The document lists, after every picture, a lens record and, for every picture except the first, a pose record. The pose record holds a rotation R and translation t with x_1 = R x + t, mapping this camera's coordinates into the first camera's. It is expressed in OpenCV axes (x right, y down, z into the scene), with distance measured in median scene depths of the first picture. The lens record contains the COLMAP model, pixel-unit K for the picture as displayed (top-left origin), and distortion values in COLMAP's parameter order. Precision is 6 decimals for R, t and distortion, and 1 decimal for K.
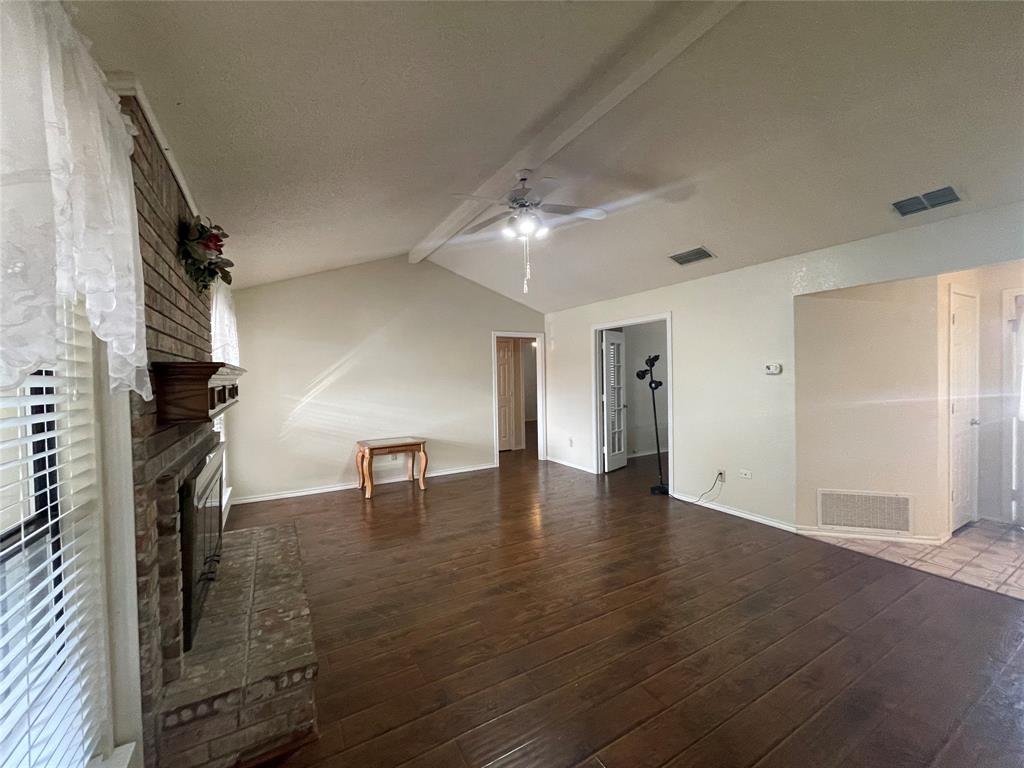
lens RADIAL K [[410.7, 0, 512.0], [0, 410.7, 384.0], [0, 0, 1]] dist [0.001601, 0.000433]
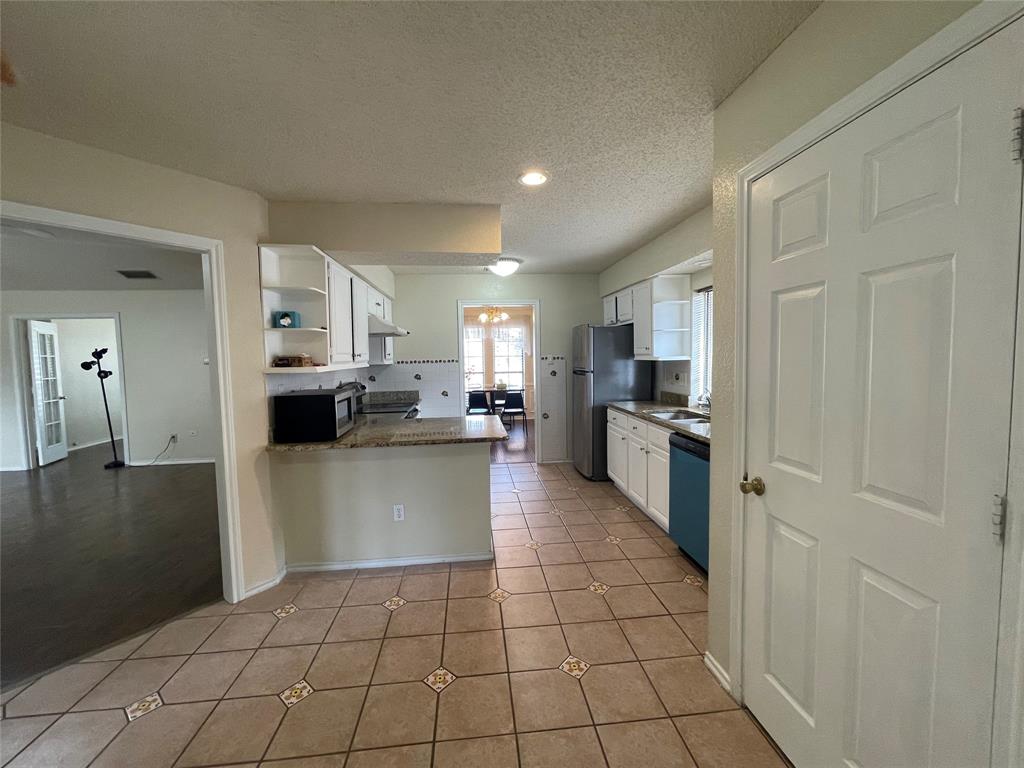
lens RADIAL K [[413.0, 0, 510.1], [0, 413.0, 379.2], [0, 0, 1]] dist [-0.002116, 0.000080]
pose [[0.409883, -0.039540, 0.911281, -0.233731], [0.033138, 0.999046, 0.028443, 0.020552], [-0.911536, 0.018540, 0.410802, -0.499934]]
